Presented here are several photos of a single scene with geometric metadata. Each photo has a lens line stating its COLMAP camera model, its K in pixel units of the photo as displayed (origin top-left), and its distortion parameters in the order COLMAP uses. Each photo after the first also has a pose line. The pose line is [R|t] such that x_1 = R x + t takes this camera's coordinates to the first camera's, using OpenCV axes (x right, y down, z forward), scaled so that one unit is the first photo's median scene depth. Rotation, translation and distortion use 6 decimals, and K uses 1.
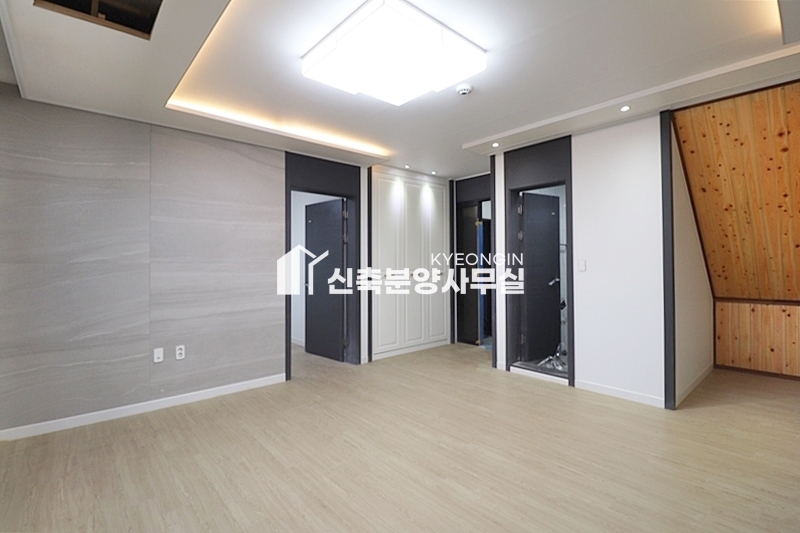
lens RADIAL K [[370.6, 0, 406.1], [0, 370.6, 261.6], [0, 0, 1]] dist [-0.009046, -0.005217]
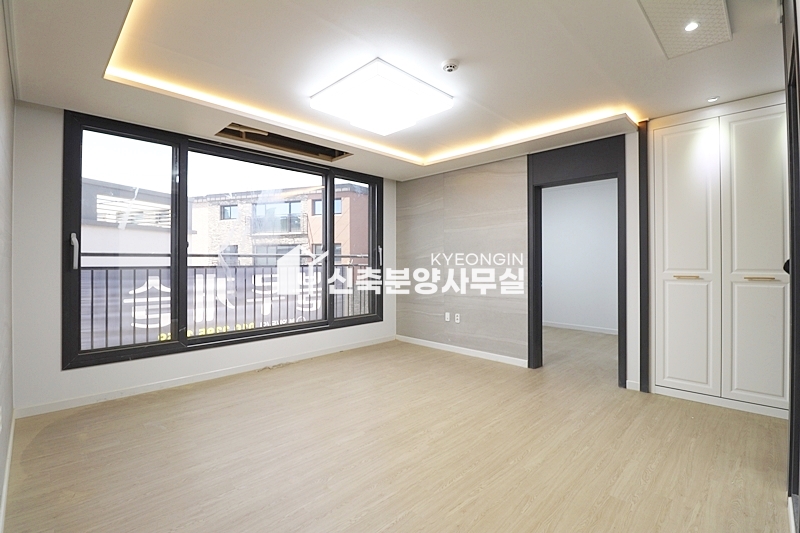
lens RADIAL K [[370.6, 0, 402.2], [0, 370.6, 260.7], [0, 0, 1]] dist [-0.009046, -0.005217]
pose [[0.058301, 0.000904, -0.998299, 0.941741], [0.003906, 0.999992, 0.001134, 0.010091], [0.998291, -0.003966, 0.058297, 0.738779]]
